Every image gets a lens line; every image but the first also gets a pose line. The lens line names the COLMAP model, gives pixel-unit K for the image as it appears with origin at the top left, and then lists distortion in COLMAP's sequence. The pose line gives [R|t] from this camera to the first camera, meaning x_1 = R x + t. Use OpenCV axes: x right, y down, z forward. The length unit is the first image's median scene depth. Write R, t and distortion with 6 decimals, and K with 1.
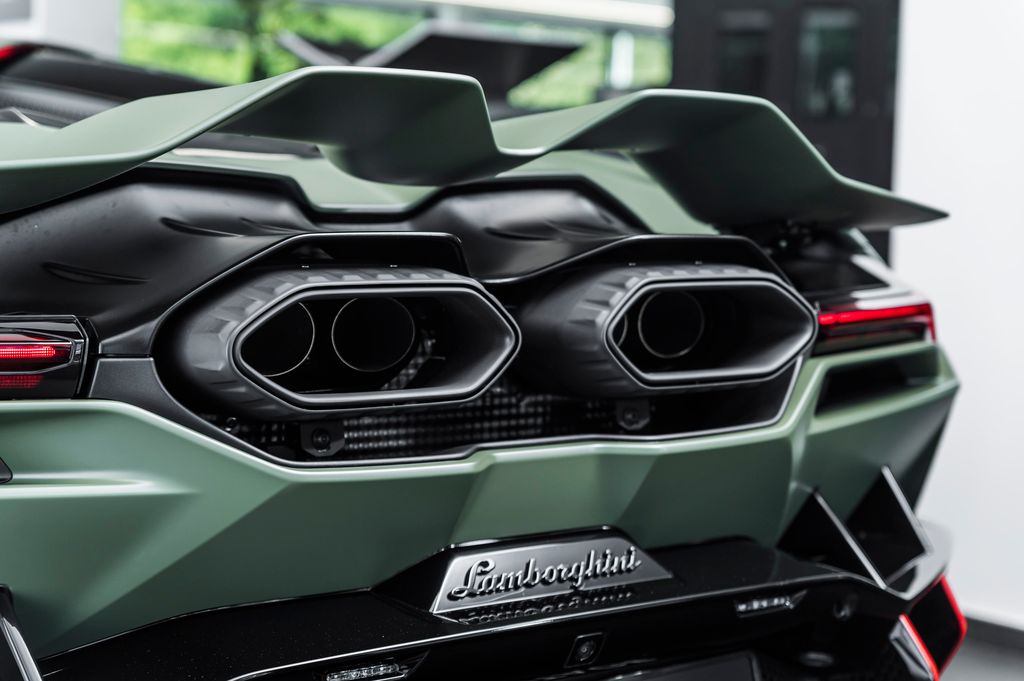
lens RADIAL K [[1834.2, 0, 510.4], [0, 1834.2, 345.7], [0, 0, 1]] dist [-0.041662, 0.000000]
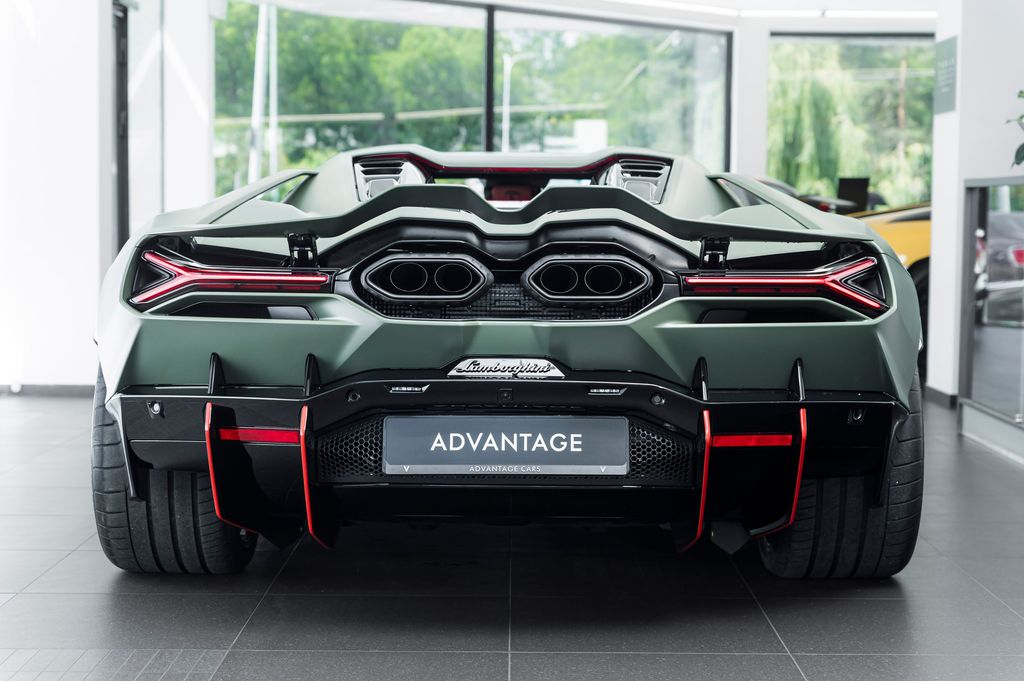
lens RADIAL K [[1834.2, 0, 516.8], [0, 1834.2, 333.4], [0, 0, 1]] dist [-0.041662, 0.000000]
pose [[0.751389, 0.015429, -0.659679, 1.686682], [-0.038028, 0.999078, -0.019948, 0.119242], [0.658762, 0.040075, 0.751283, -0.934869]]
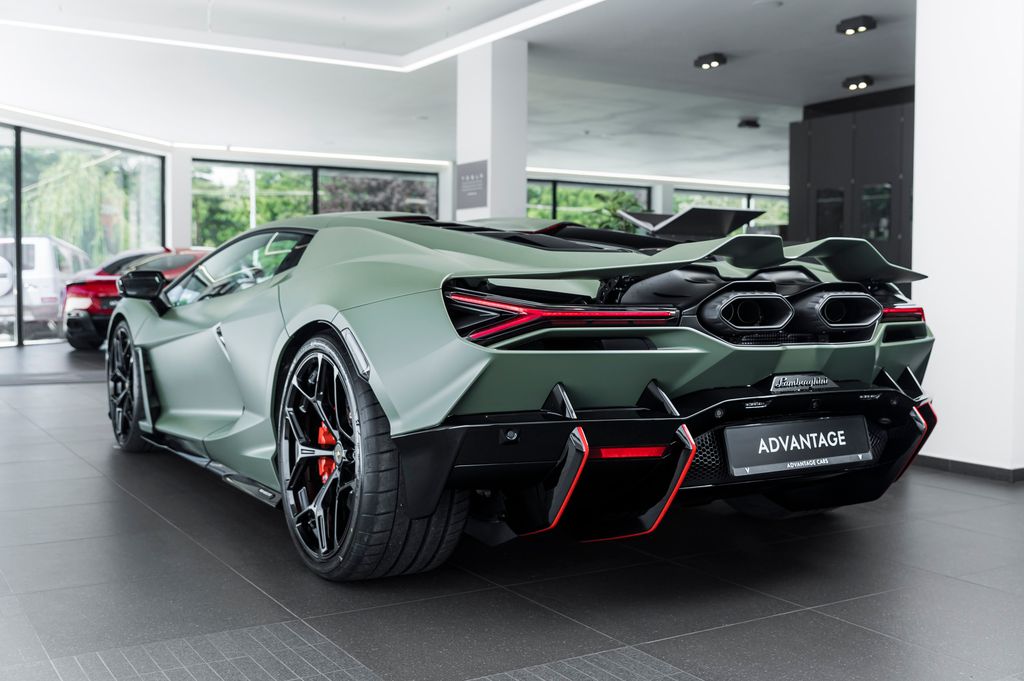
lens RADIAL K [[1059.3, 0, 504.5], [0, 1059.3, 335.3], [0, 0, 1]] dist [-0.052820, 0.000000]
pose [[0.985450, -0.013344, -0.169444, -0.176354], [0.006882, 0.999228, -0.038670, 0.102035], [0.169829, 0.036941, 0.984781, -0.933138]]
